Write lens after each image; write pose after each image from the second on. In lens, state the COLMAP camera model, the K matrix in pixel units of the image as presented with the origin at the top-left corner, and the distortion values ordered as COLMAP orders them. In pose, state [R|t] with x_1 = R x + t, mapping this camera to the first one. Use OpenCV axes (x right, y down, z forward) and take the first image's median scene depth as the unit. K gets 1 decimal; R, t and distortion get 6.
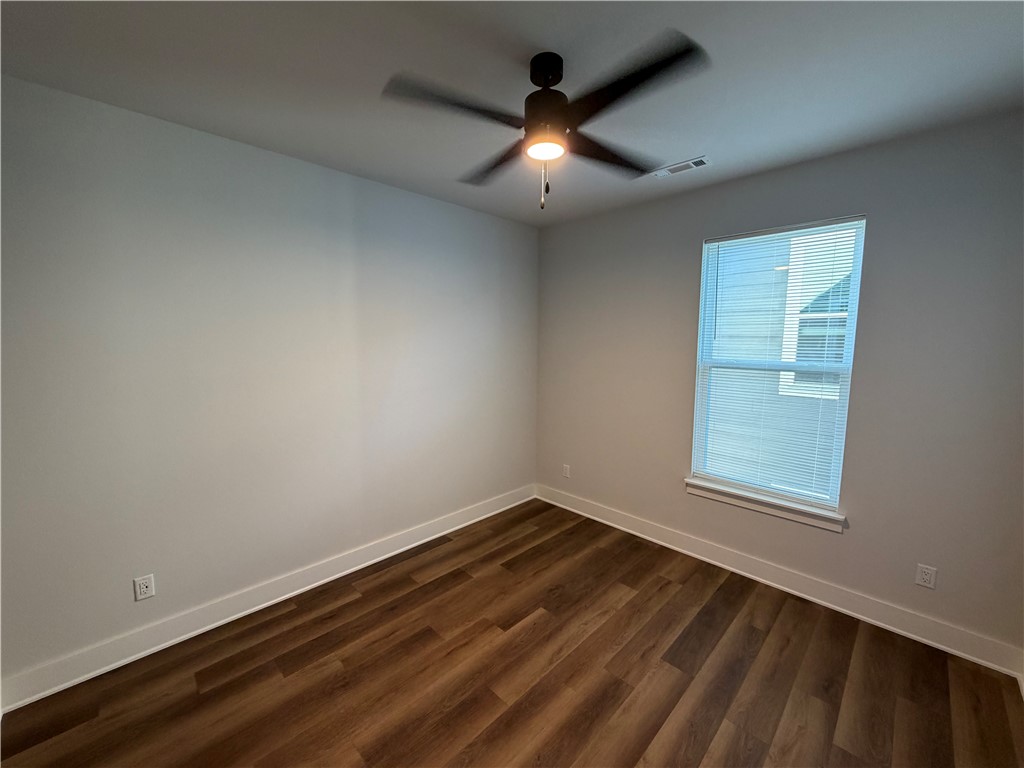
lens RADIAL K [[405.8, 0, 509.0], [0, 405.8, 383.9], [0, 0, 1]] dist [-0.000535, -0.000246]
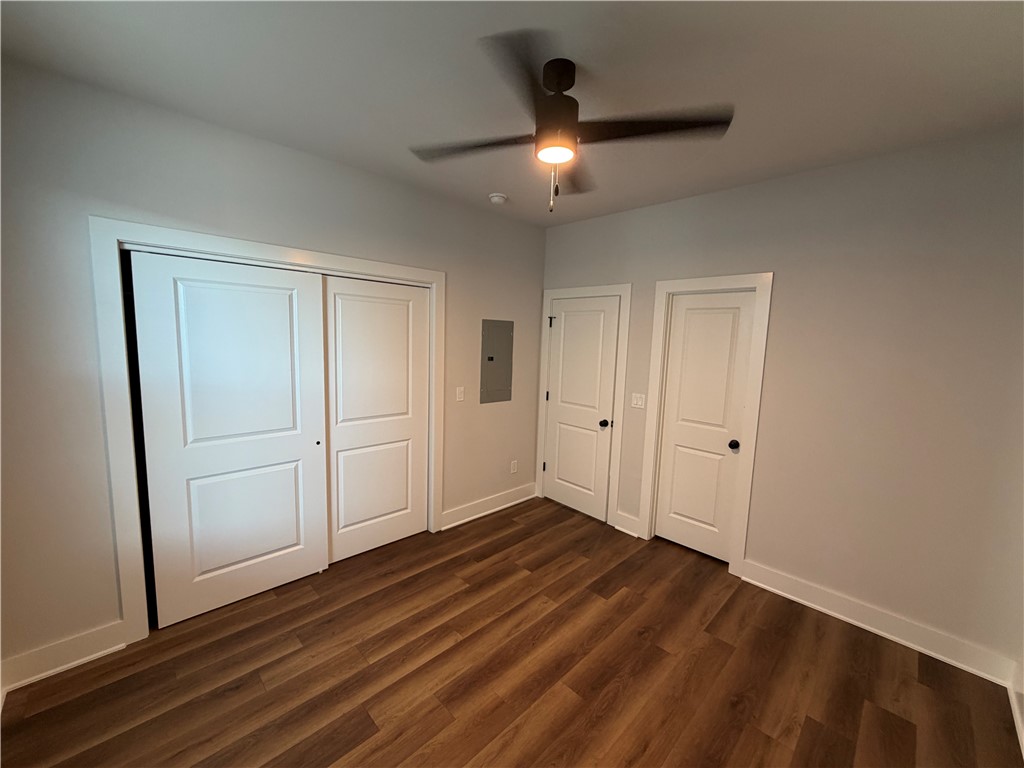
lens RADIAL K [[405.8, 0, 509.0], [0, 405.8, 383.9], [0, 0, 1]] dist [-0.000535, -0.000246]
pose [[-0.999333, -0.036489, 0.001712, 0.156371], [-0.035188, 0.974165, 0.223078, -0.200786], [-0.009808, 0.222869, -0.974799, 1.801060]]
